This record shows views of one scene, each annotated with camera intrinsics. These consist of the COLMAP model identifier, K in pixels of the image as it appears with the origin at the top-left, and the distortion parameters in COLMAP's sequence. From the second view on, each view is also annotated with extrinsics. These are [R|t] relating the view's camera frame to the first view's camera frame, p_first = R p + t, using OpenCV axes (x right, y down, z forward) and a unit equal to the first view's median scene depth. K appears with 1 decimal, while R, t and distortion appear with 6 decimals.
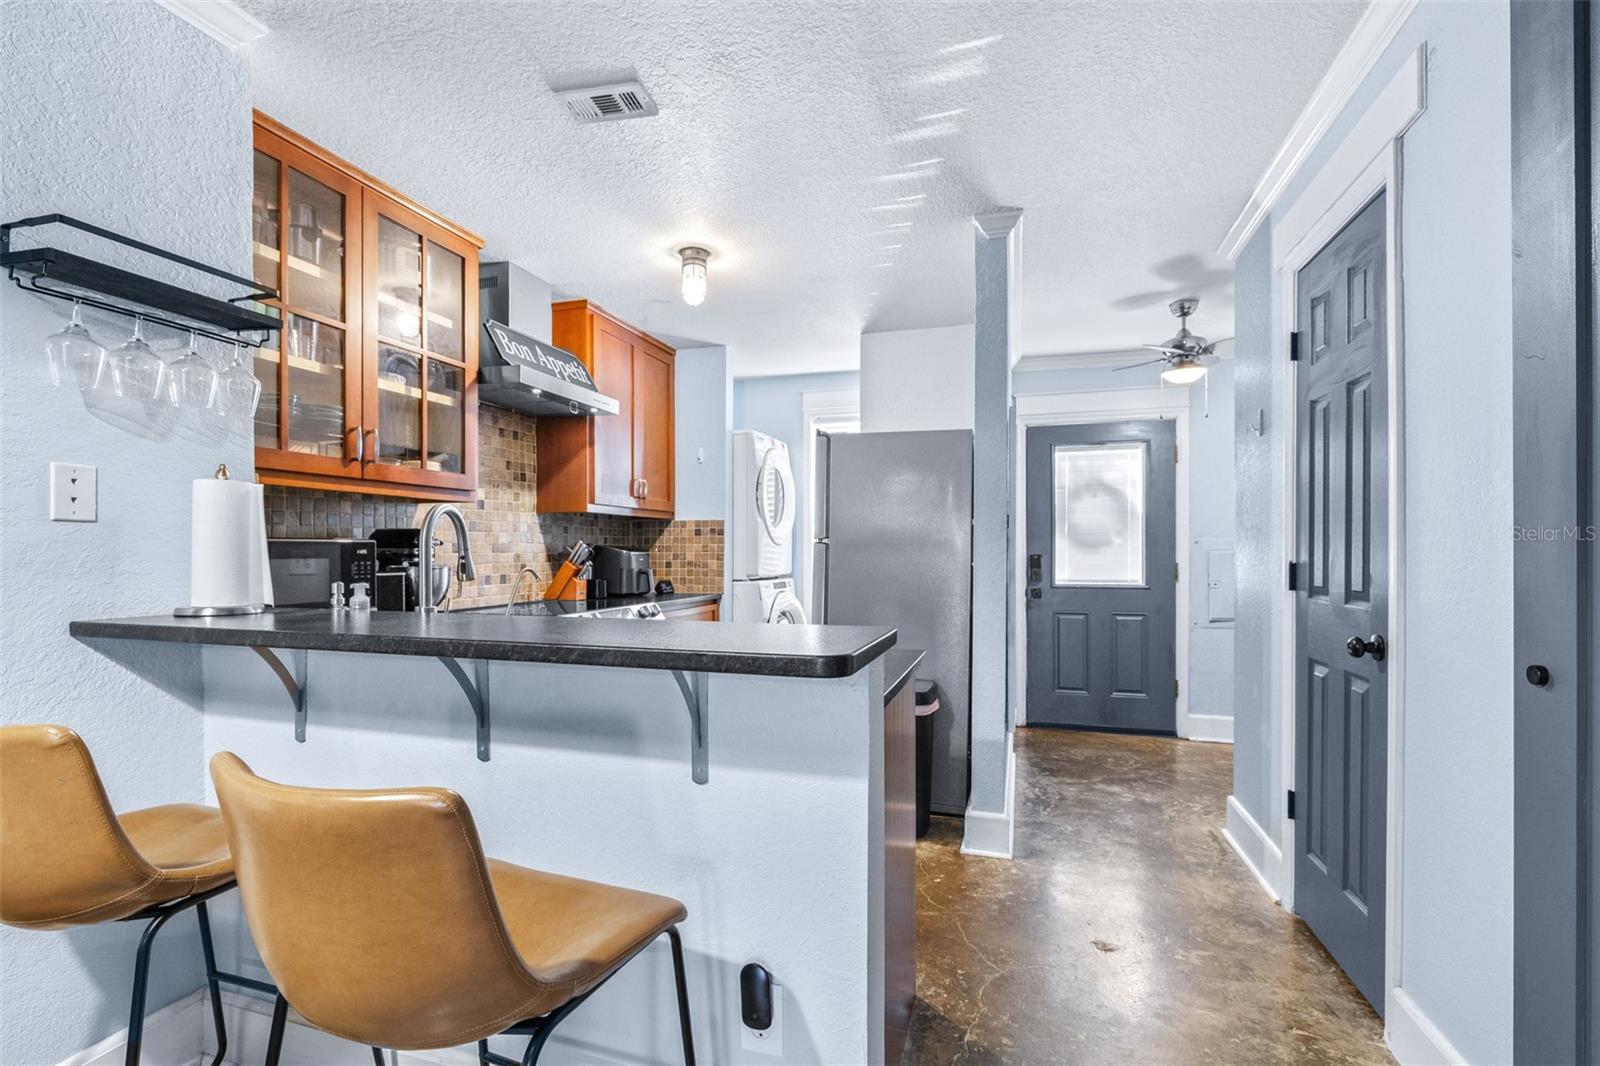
lens RADIAL K [[731.9, 0, 795.3], [0, 731.9, 551.7], [0, 0, 1]] dist [-0.006373, -0.000122]
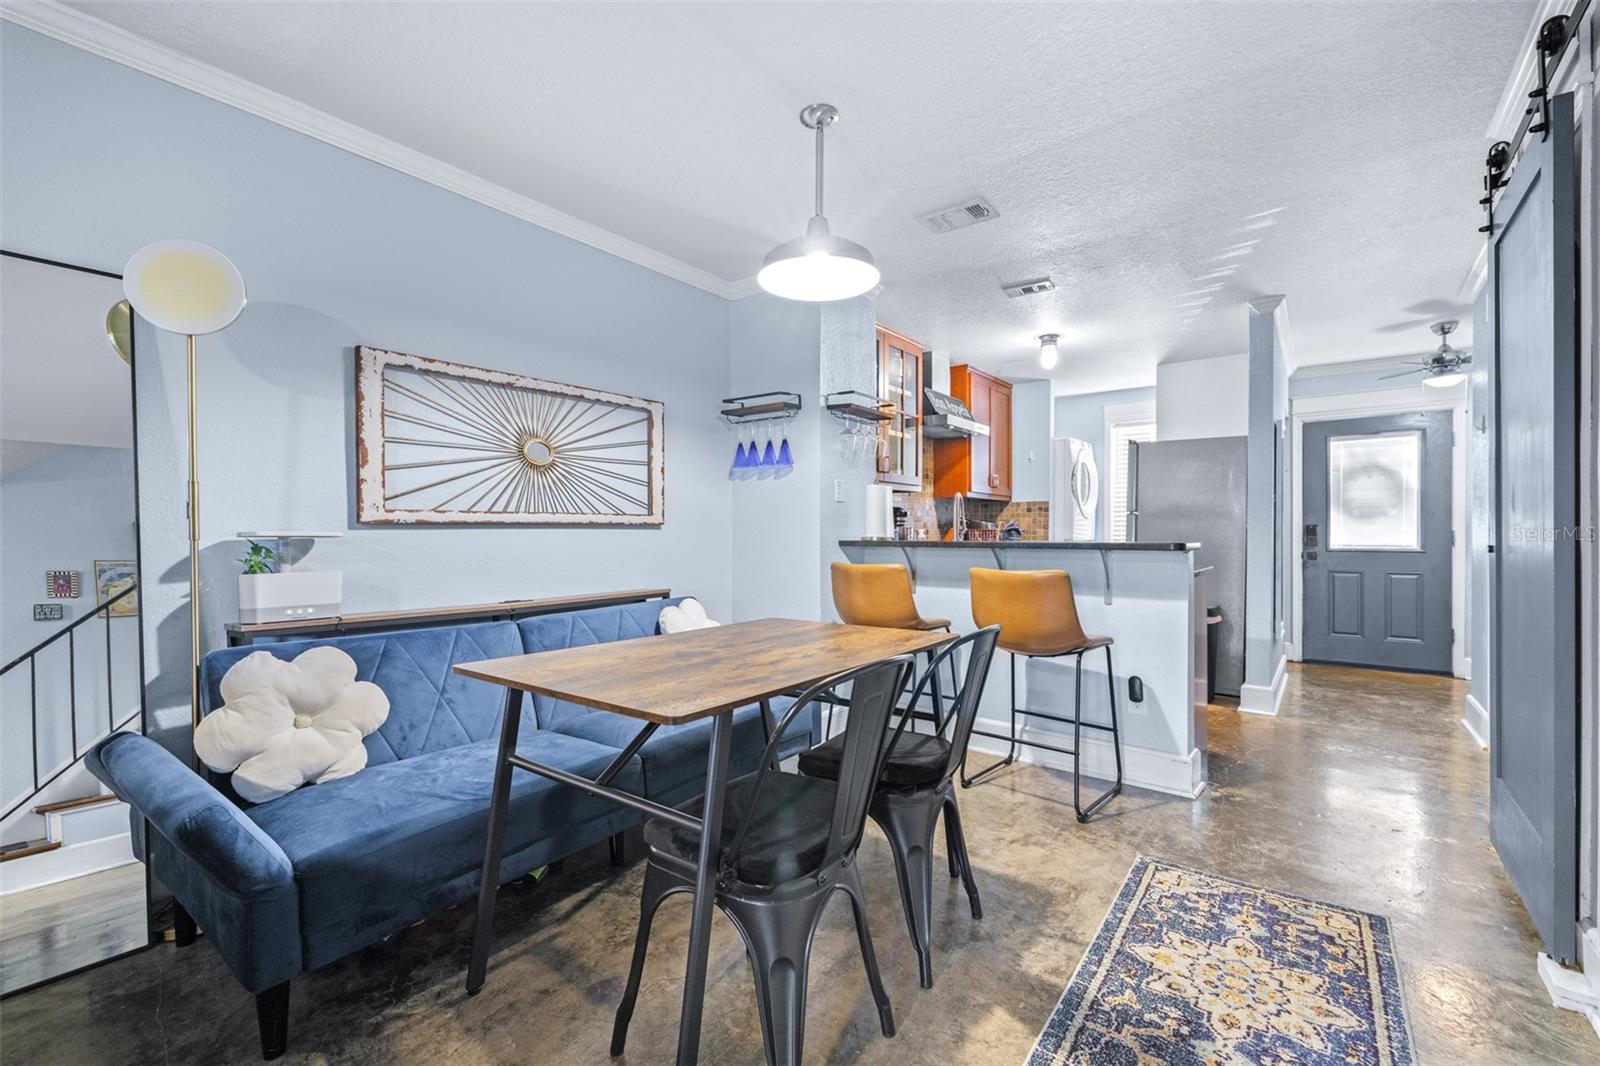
lens RADIAL K [[678.3, 0, 796.9], [0, 678.3, 535.1], [0, 0, 1]] dist [0.000481, 0.000413]
pose [[0.933954, 0.001606, -0.357390, -0.099449], [-0.001662, 0.999999, 0.000150, 0.029272], [0.357390, 0.000454, 0.933955, -0.506905]]
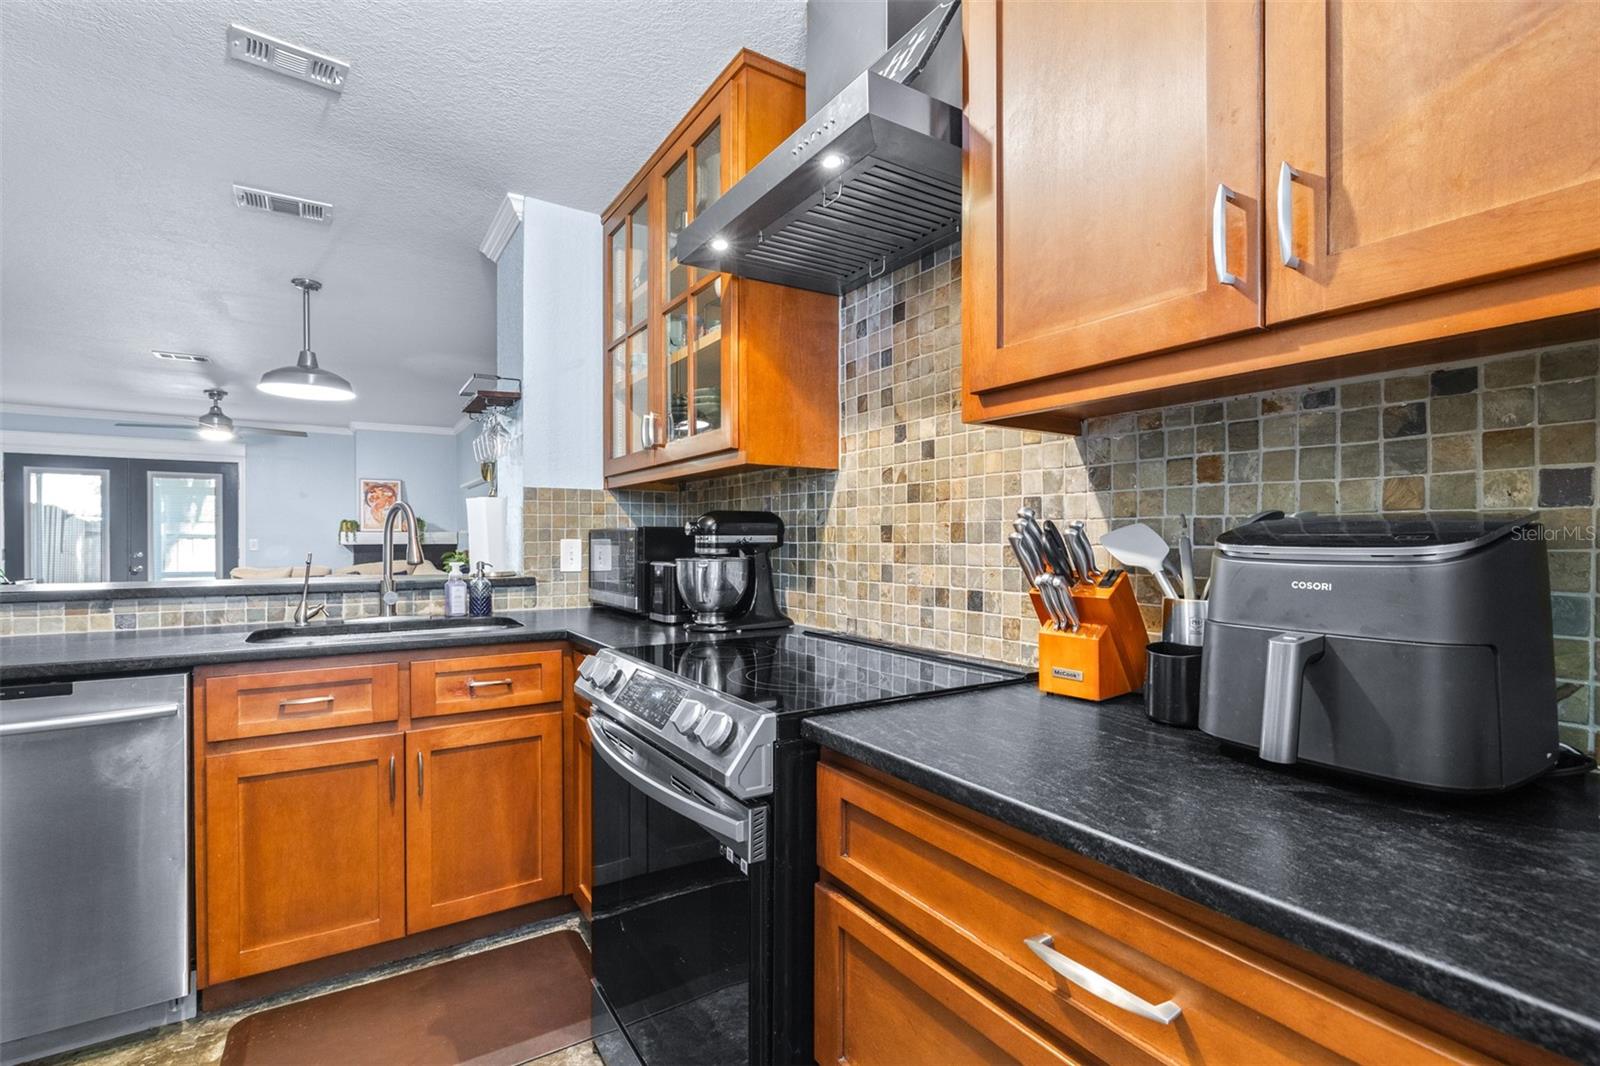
lens RADIAL K [[731.9, 0, 801.1], [0, 731.9, 538.2], [0, 0, 1]] dist [-0.006373, -0.000122]
pose [[-0.644210, -0.000097, -0.764849, 0.022443], [-0.001124, 0.999999, 0.000820, -0.001765], [0.764848, 0.001388, -0.644209, 1.138247]]
